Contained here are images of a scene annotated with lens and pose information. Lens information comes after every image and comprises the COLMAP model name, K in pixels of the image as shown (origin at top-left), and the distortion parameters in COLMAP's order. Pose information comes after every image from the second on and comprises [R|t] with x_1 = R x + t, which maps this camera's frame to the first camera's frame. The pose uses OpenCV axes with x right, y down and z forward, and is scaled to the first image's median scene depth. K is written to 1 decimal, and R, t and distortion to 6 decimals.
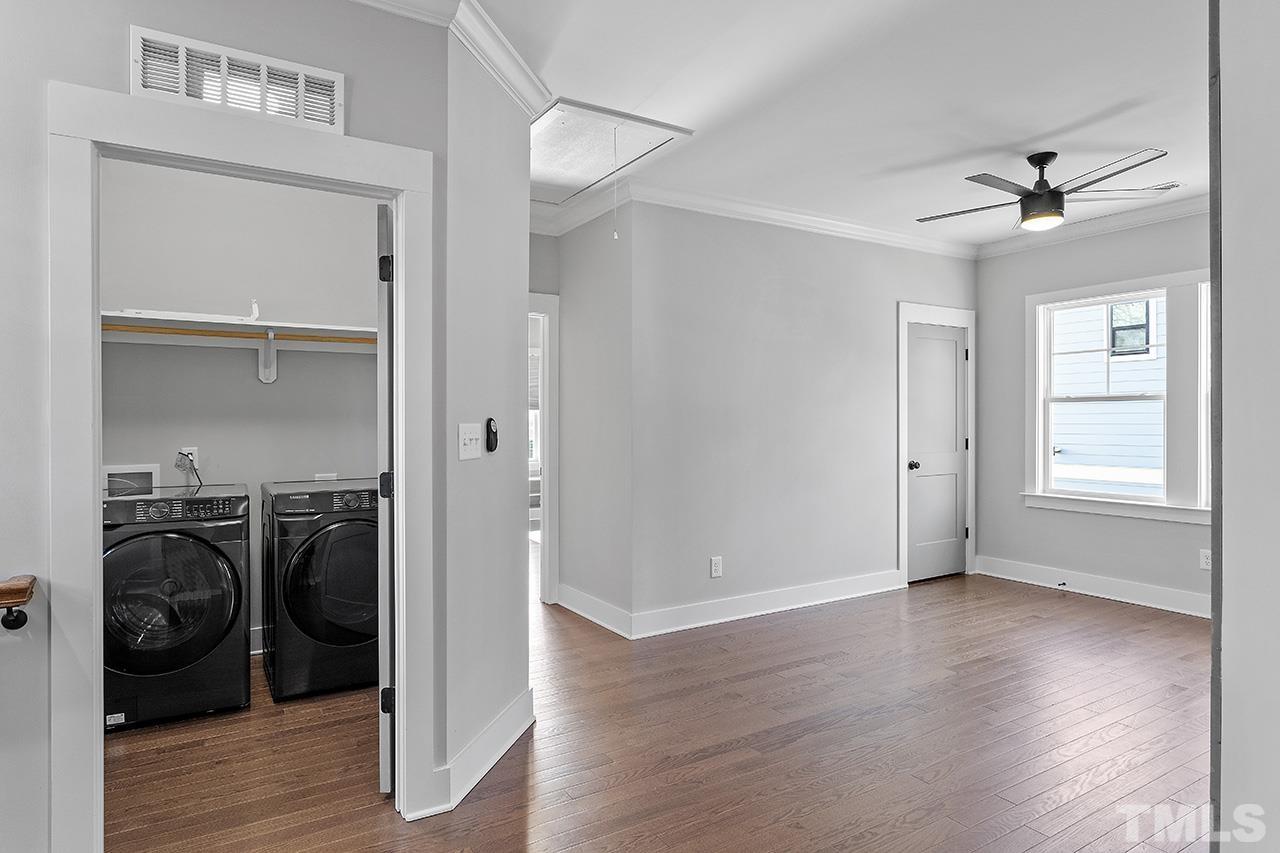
lens RADIAL K [[743.6, 0, 639.6], [0, 743.6, 415.2], [0, 0, 1]] dist [0.003263, 0.001546]
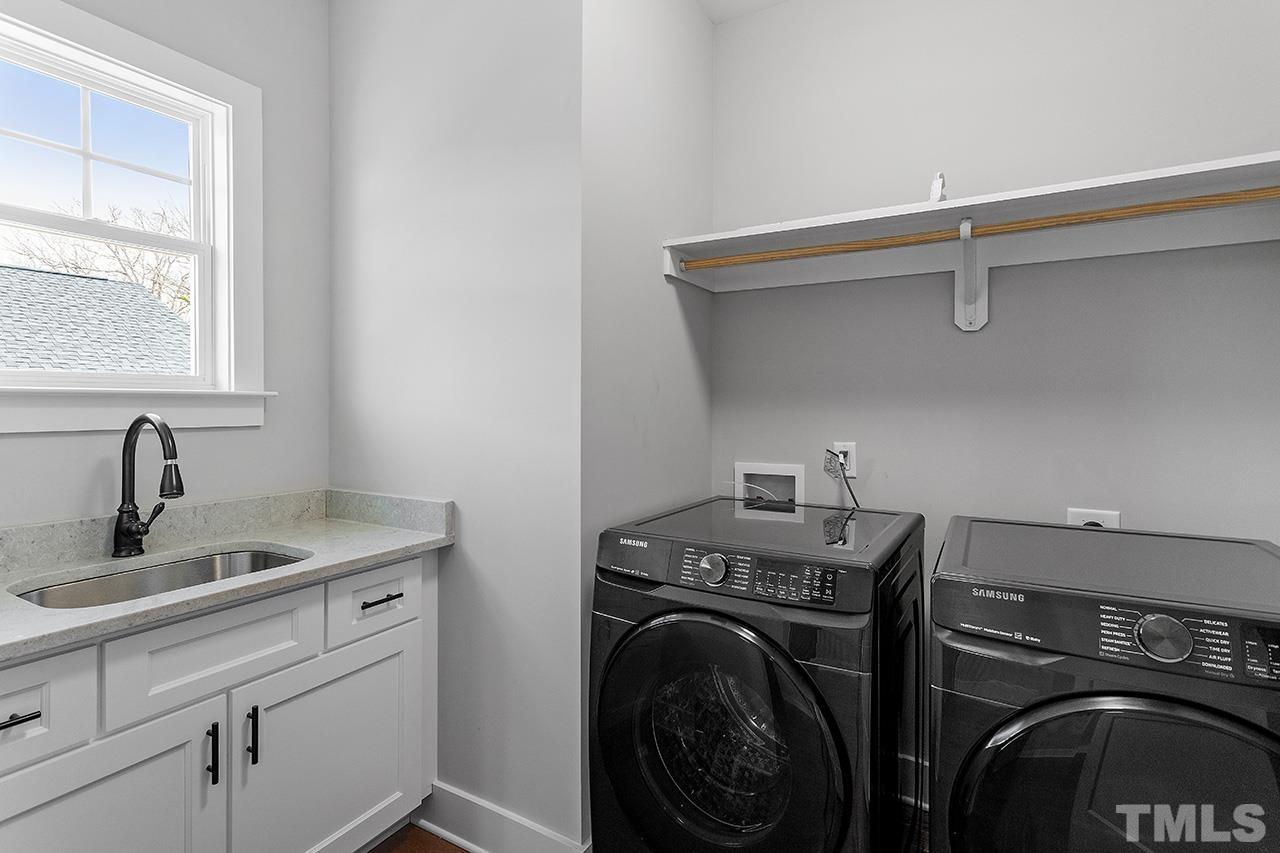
lens RADIAL K [[610.1, 0, 636.9], [0, 610.1, 415.6], [0, 0, 1]] dist [-0.000601, -0.000068]
pose [[0.487846, 0.017718, -0.872750, -0.212529], [0.007203, 0.999678, 0.024321, 0.006220], [0.872900, -0.018152, 0.487561, 0.530632]]
